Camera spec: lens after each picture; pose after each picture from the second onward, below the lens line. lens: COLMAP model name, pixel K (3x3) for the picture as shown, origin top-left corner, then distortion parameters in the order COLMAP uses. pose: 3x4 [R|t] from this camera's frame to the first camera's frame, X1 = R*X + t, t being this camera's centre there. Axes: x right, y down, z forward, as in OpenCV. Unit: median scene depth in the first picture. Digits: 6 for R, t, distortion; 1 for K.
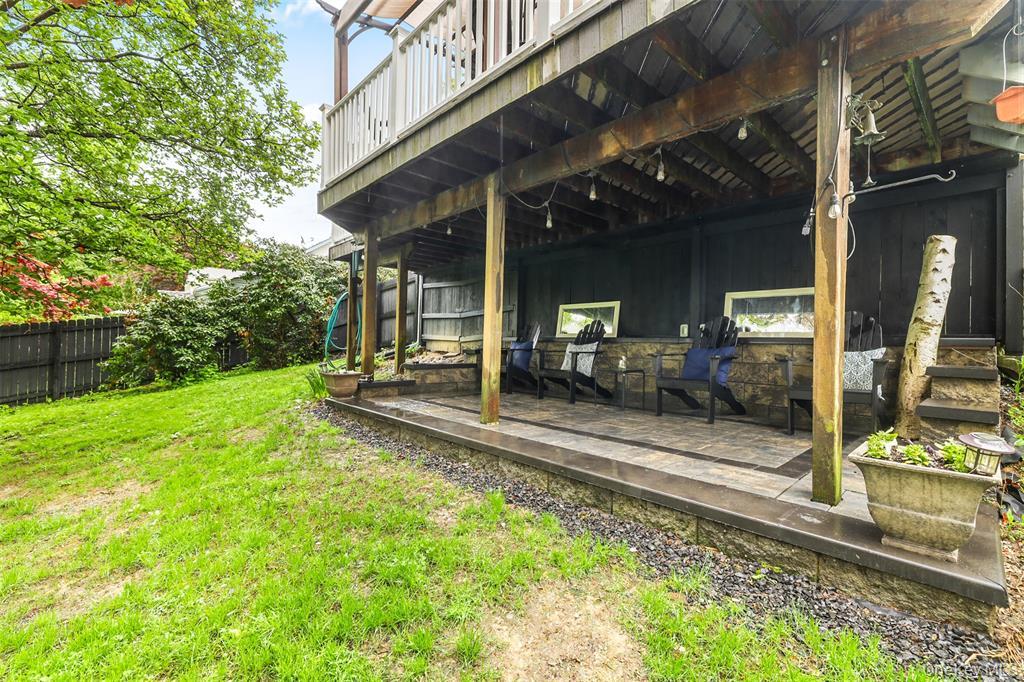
lens RADIAL K [[437.8, 0, 509.9], [0, 437.8, 341.4], [0, 0, 1]] dist [0.000123, 0.000016]
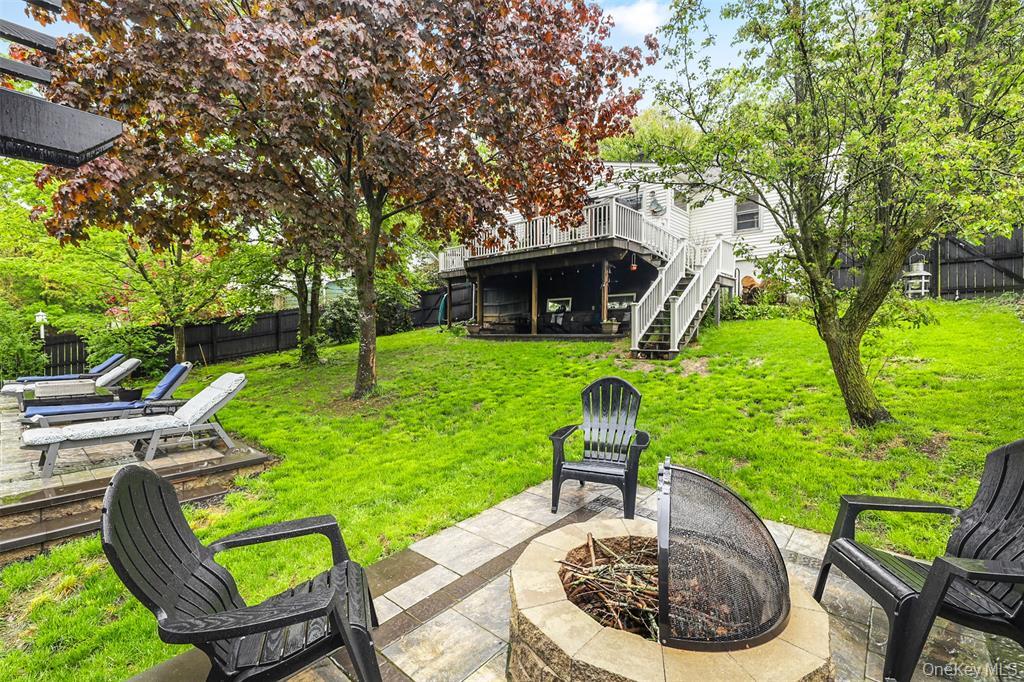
lens RADIAL K [[437.8, 0, 513.5], [0, 437.8, 338.7], [0, 0, 1]] dist [0.000123, 0.000016]
pose [[0.995235, -0.018004, 0.095827, -0.302227], [0.016990, 0.999791, 0.011386, 0.102469], [-0.096012, -0.009704, 0.995333, -1.361106]]
